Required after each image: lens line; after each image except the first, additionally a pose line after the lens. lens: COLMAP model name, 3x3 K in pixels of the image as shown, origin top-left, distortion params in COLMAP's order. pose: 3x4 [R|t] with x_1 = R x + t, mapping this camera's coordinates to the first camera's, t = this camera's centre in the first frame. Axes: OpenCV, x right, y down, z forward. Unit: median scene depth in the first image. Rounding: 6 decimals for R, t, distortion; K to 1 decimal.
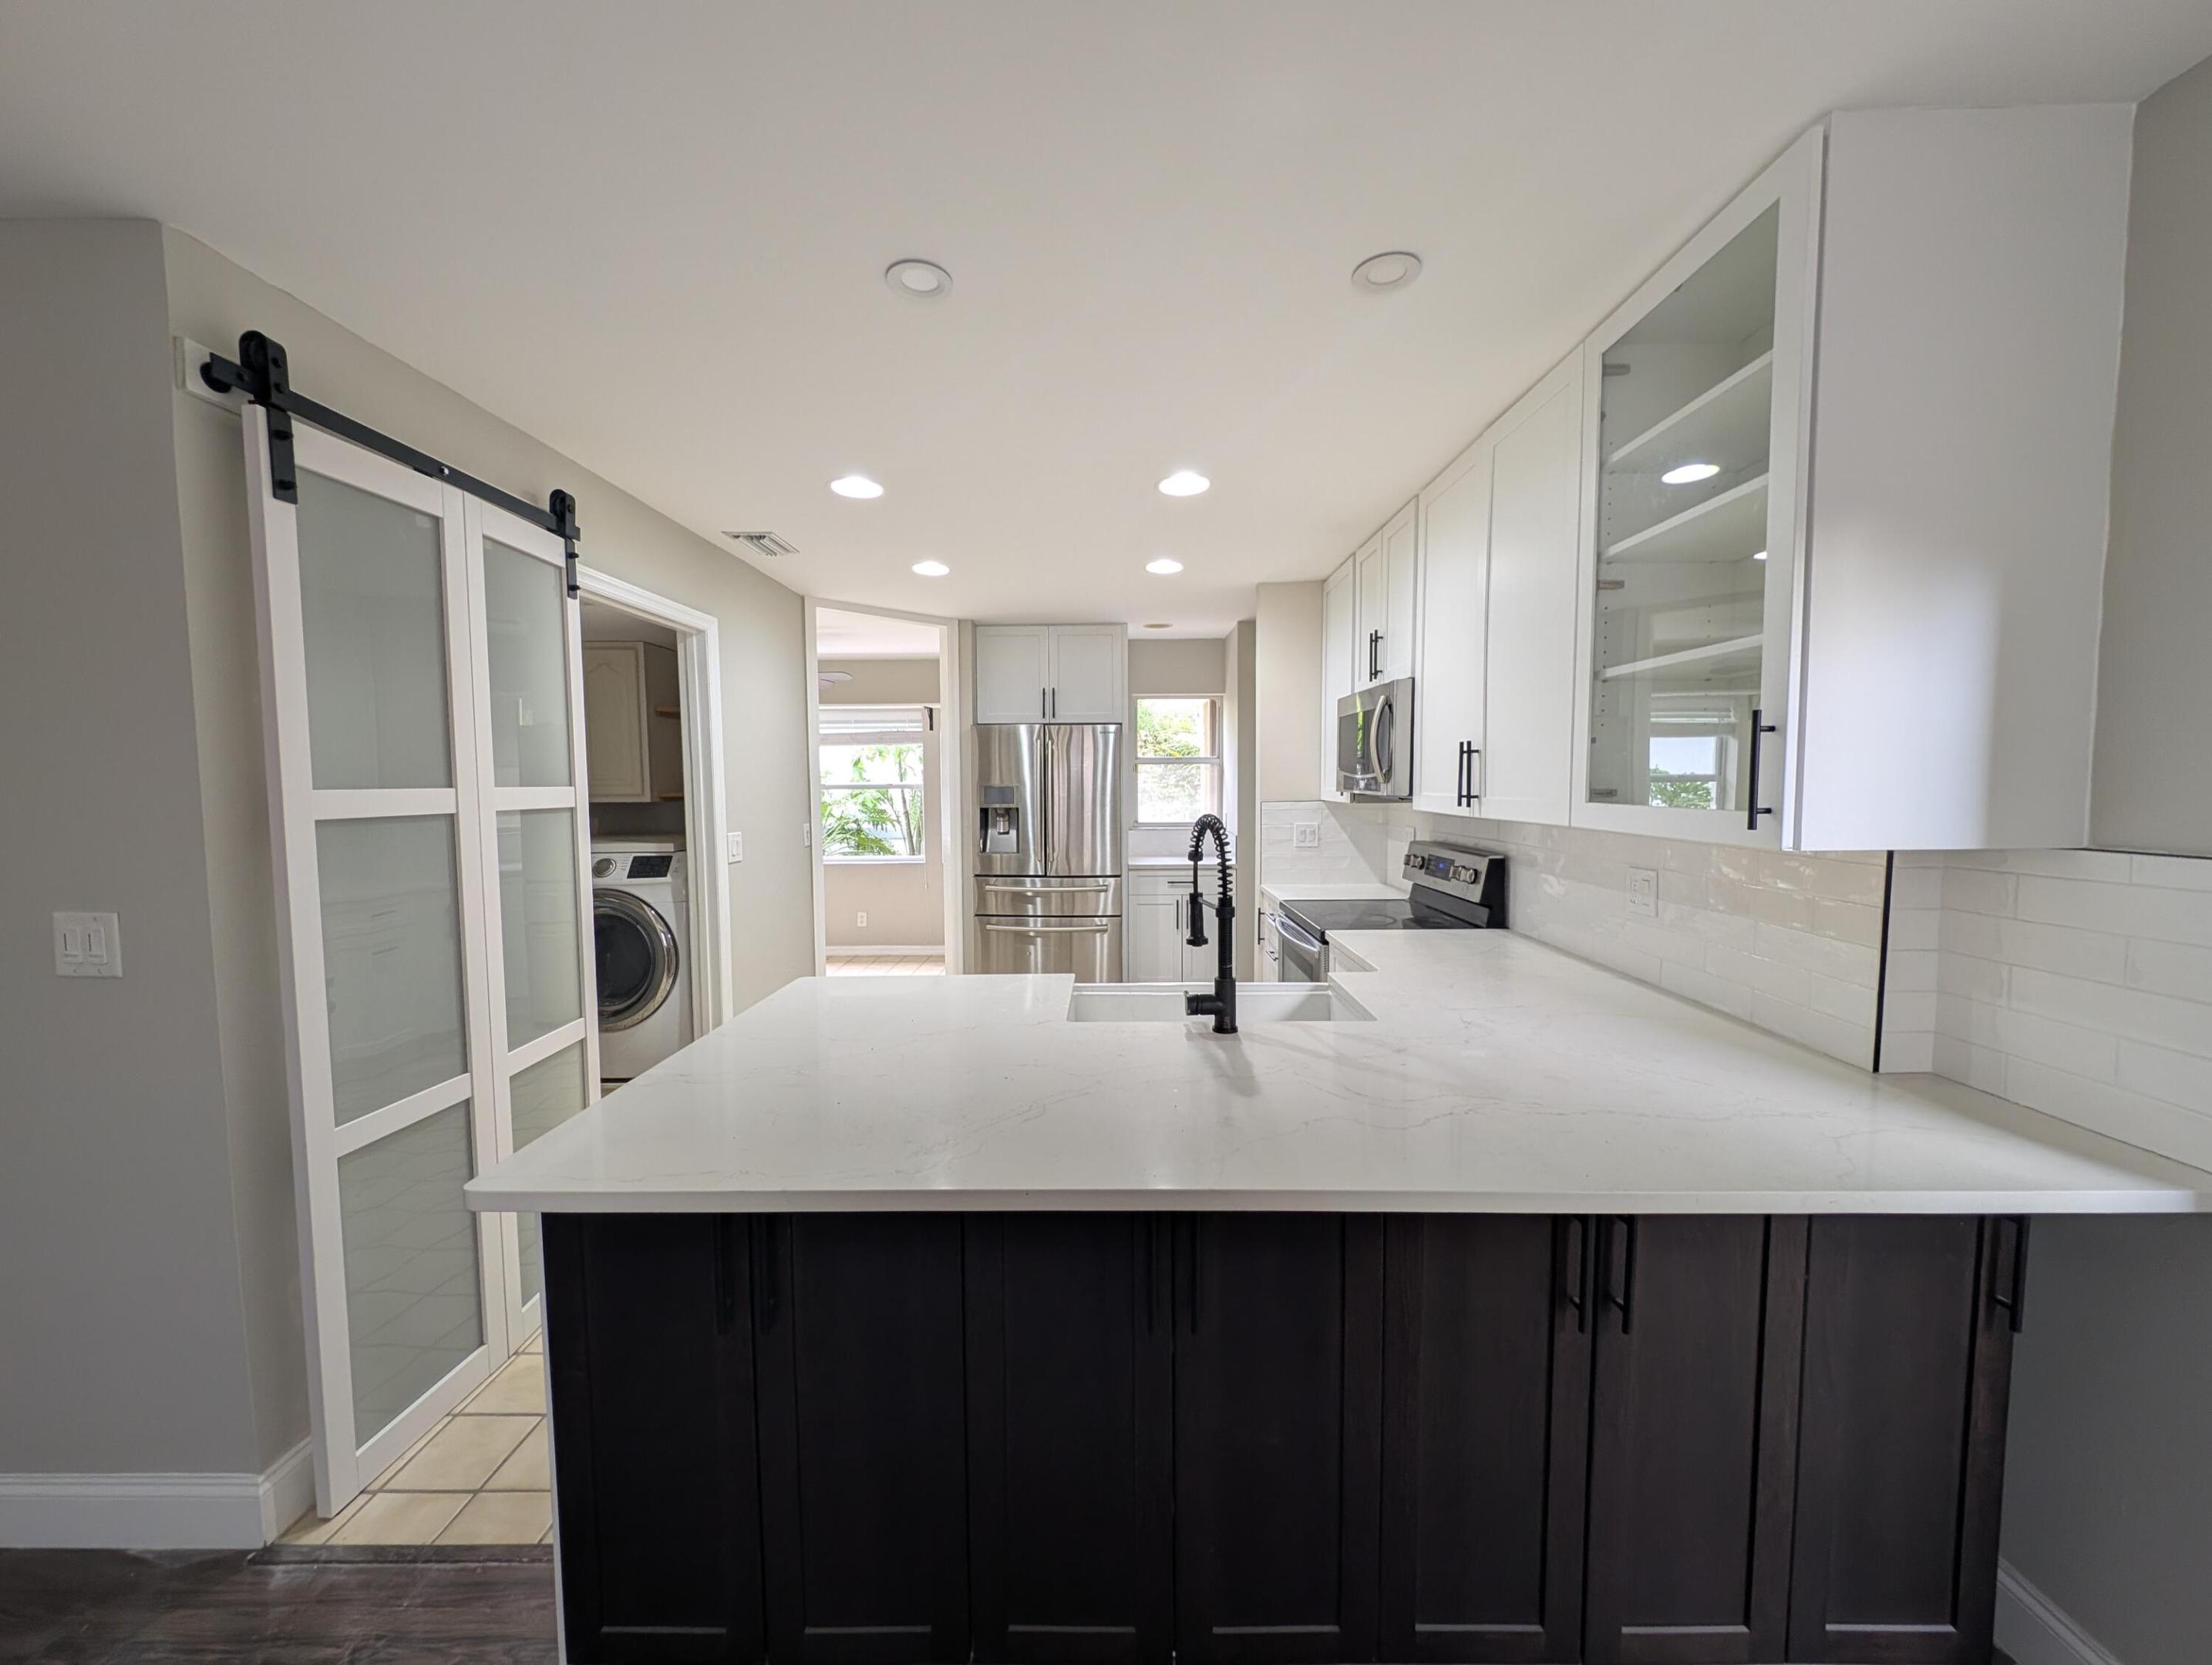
lens RADIAL K [[835.8, 0, 1099.8], [0, 835.8, 832.7], [0, 0, 1]] dist [0.028877, -0.012751]
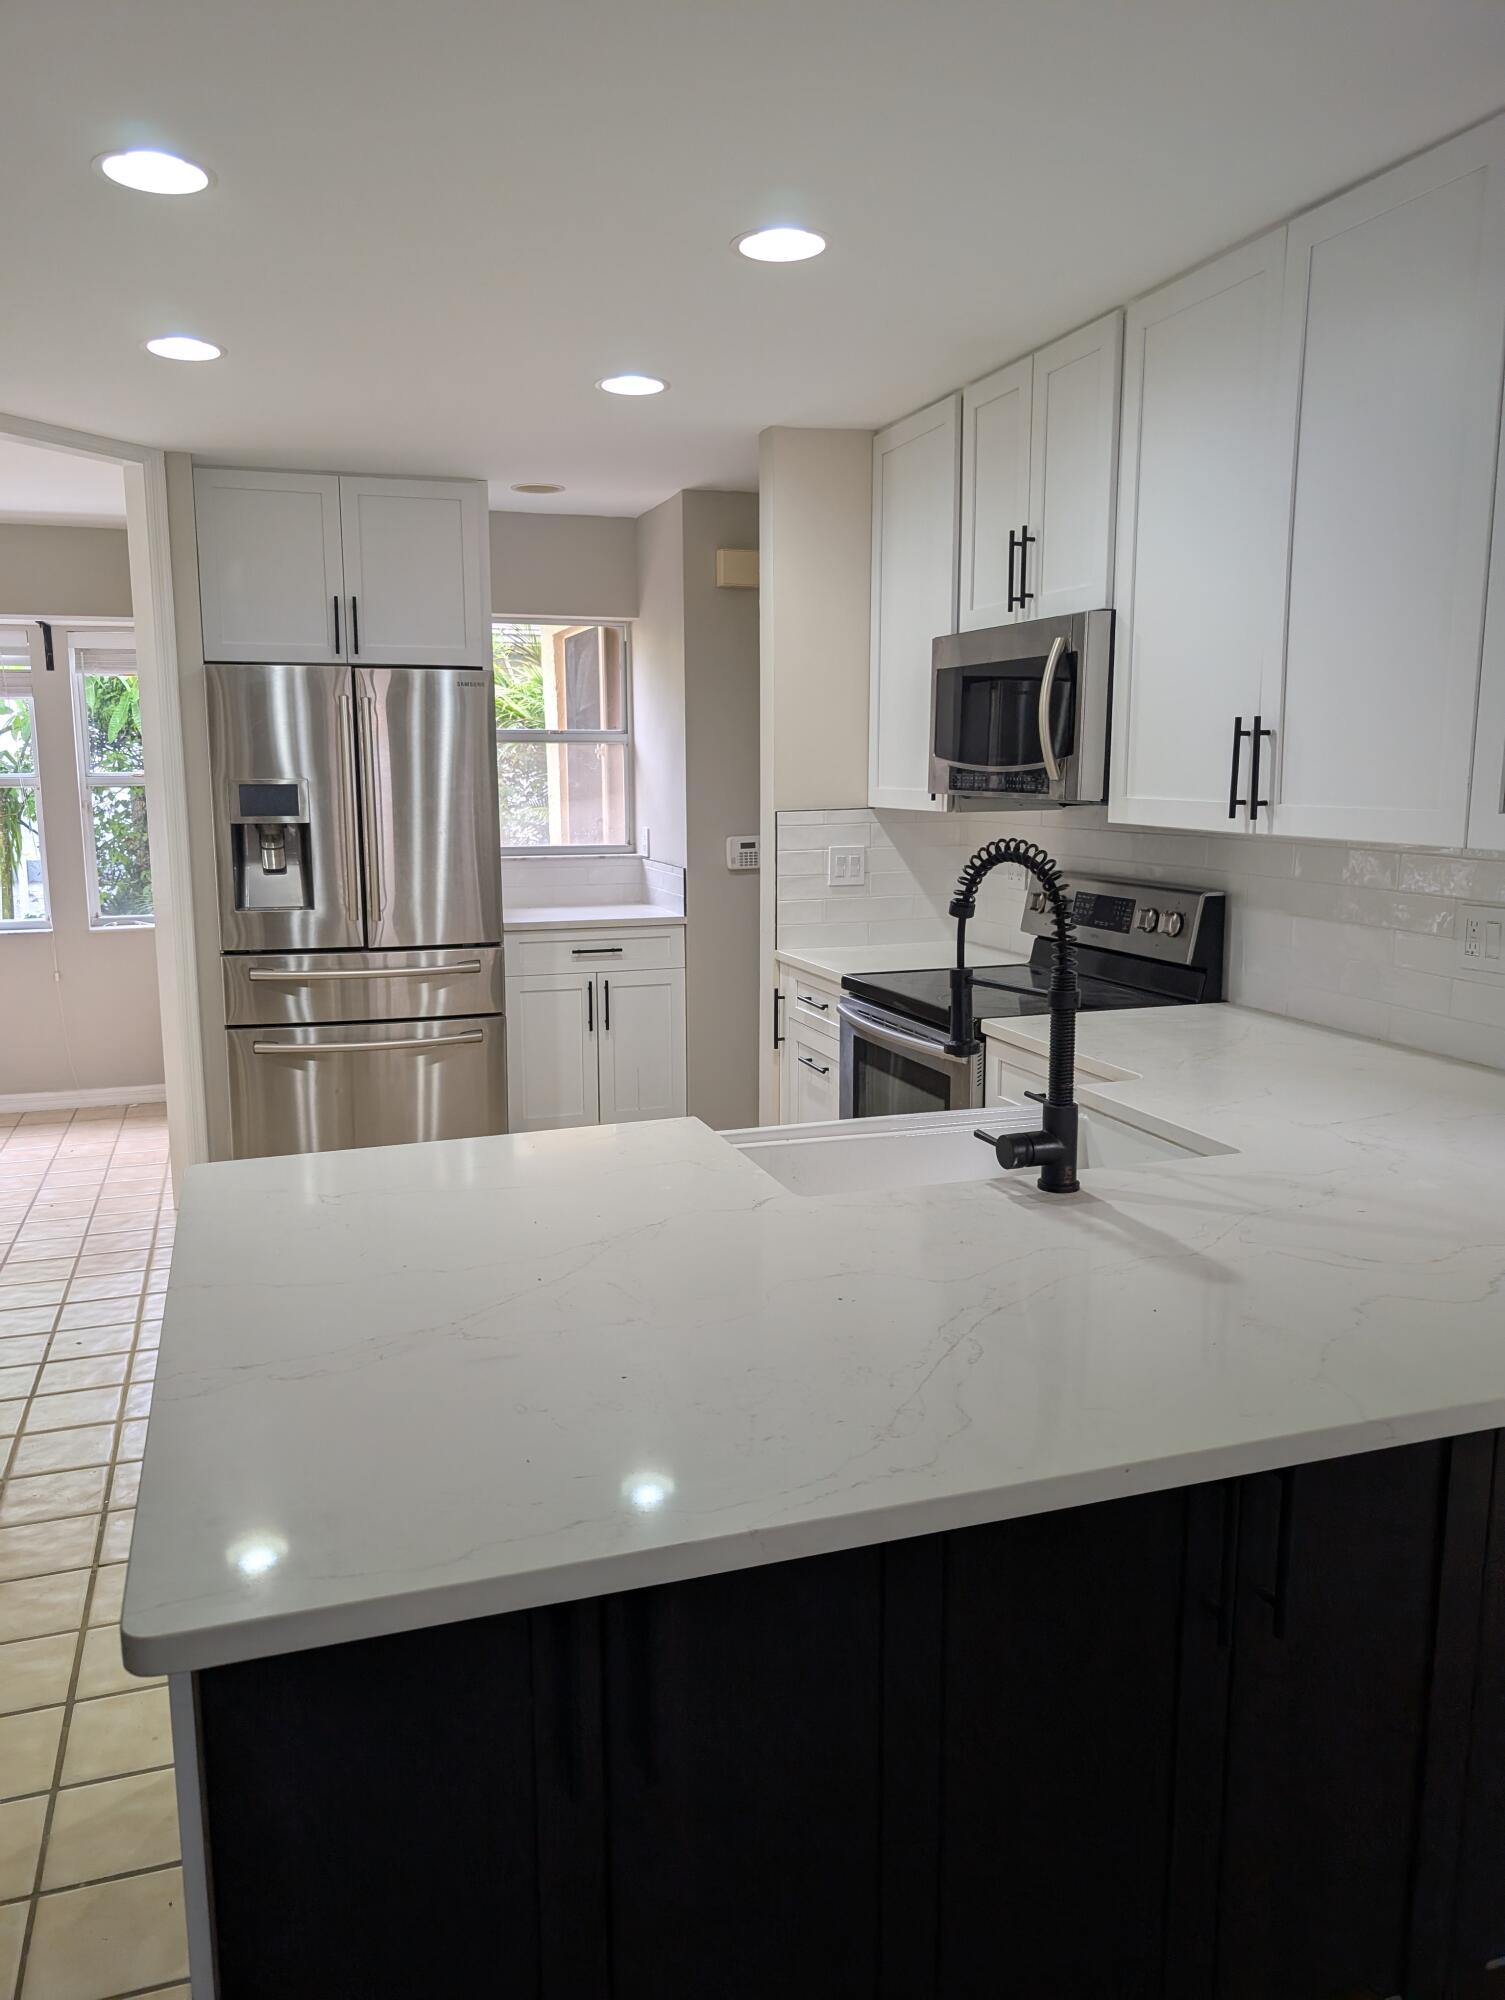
lens RADIAL K [[1455.8, 0, 729.2], [0, 1455.8, 1001.0], [0, 0, 1]] dist [0.014475, -0.005282]
pose [[0.944218, -0.050439, 0.325435, -0.204342], [0.018788, 0.994842, 0.099679, -0.006952], [-0.328784, -0.088004, 0.940296, 0.036417]]
